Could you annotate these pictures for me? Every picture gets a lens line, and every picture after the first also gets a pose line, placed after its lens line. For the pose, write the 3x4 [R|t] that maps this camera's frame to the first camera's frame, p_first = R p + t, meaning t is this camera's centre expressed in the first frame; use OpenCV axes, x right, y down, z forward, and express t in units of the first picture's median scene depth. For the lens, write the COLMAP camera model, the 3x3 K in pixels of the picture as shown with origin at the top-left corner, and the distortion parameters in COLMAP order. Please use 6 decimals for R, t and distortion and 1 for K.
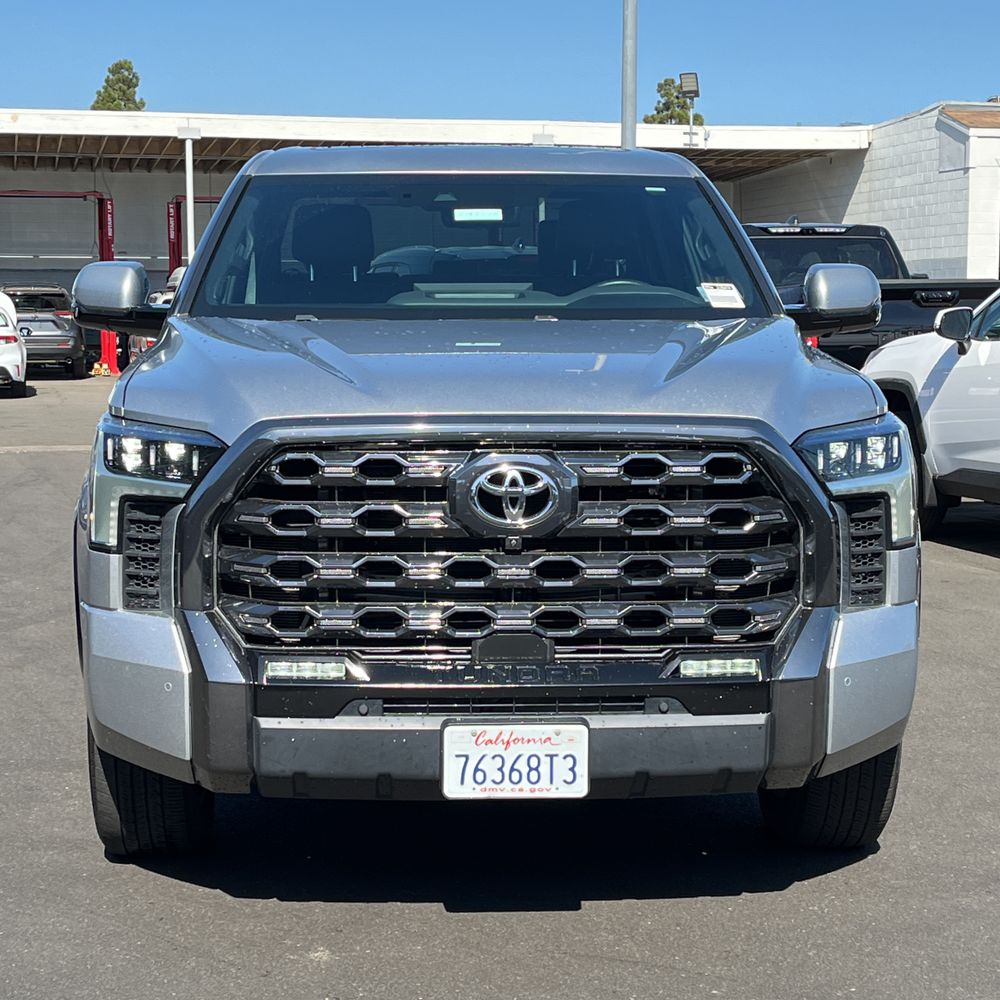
lens RADIAL K [[2058.5, 0, 494.4], [0, 2058.5, 518.2], [0, 0, 1]] dist [0.092552, 0.000000]
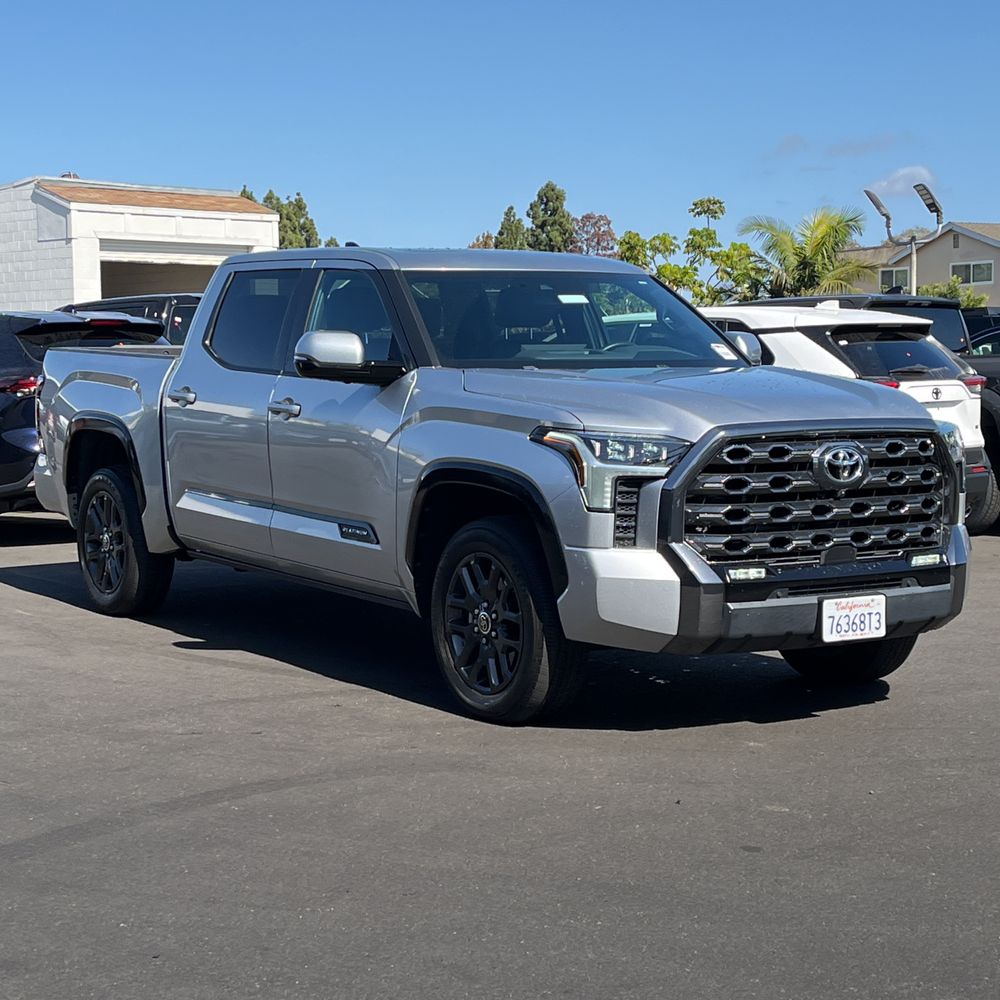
lens RADIAL K [[2058.5, 0, 470.6], [0, 2058.5, 496.7], [0, 0, 1]] dist [0.092552, 0.000000]
pose [[0.872608, -0.041766, 0.486631, -1.076368], [0.060876, 0.997868, -0.023516, 0.035895], [-0.484612, 0.050145, 0.873291, -0.354219]]
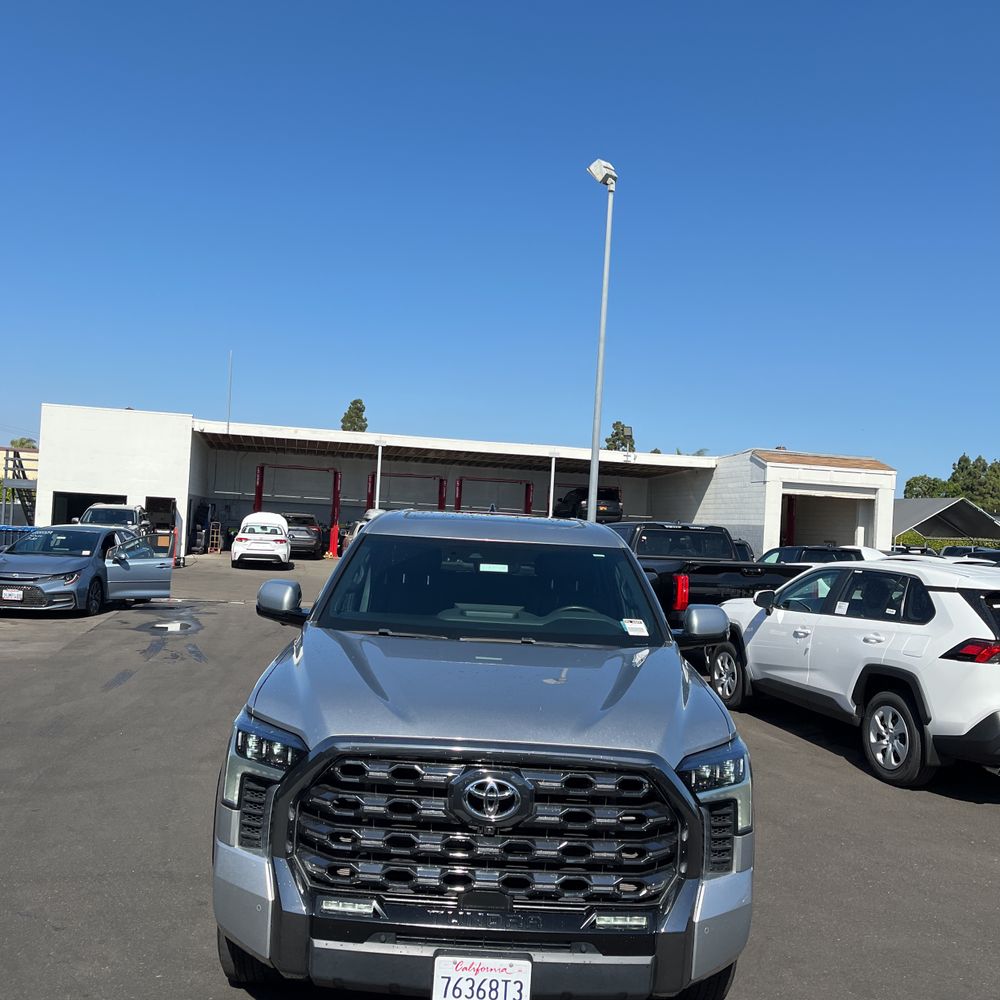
lens RADIAL K [[1010.4, 0, 496.9], [0, 1010.4, 506.4], [0, 0, 1]] dist [0.040026, 0.000000]
pose [[0.997952, 0.054973, -0.032714, 0.025442], [-0.058458, 0.991362, -0.117408, -0.133178], [0.025977, 0.119080, 0.992545, 0.221499]]
